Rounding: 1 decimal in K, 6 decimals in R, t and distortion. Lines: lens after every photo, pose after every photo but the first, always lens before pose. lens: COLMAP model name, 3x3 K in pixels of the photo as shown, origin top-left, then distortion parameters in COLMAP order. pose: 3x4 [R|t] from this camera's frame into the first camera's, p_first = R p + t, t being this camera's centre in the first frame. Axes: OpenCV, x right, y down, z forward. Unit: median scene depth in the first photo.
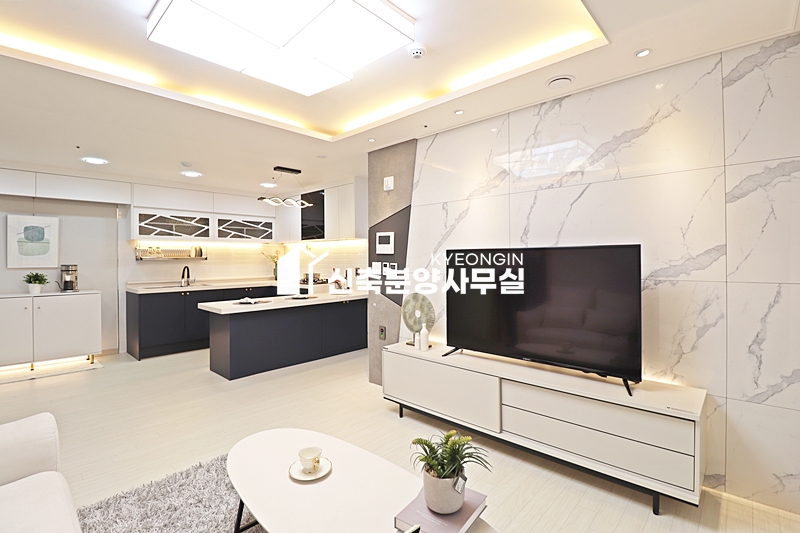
lens RADIAL K [[372.0, 0, 399.1], [0, 372.0, 259.5], [0, 0, 1]] dist [-0.021161, -0.000626]
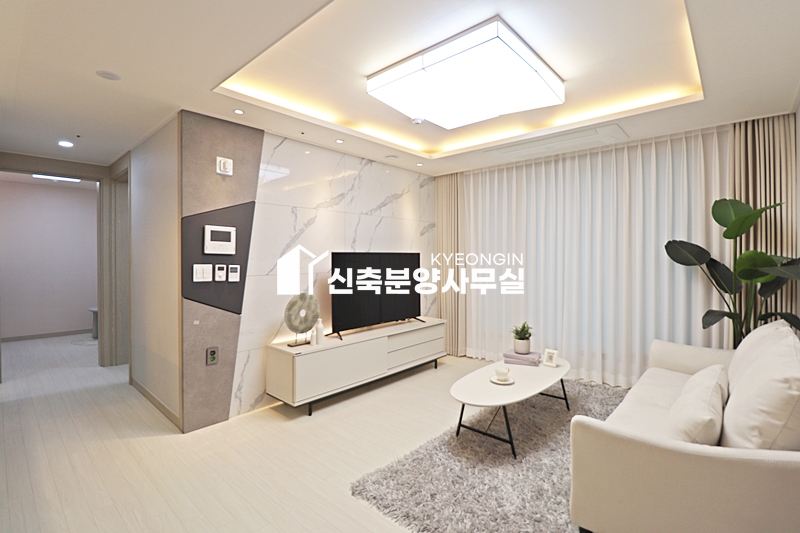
lens RADIAL K [[372.0, 0, 399.1], [0, 372.0, 259.5], [0, 0, 1]] dist [-0.021161, -0.000626]
pose [[-0.018832, 0.000789, 0.999822, -0.964835], [0.004572, 0.999989, -0.000703, -0.000758], [-0.999812, 0.004558, -0.018835, 0.738084]]
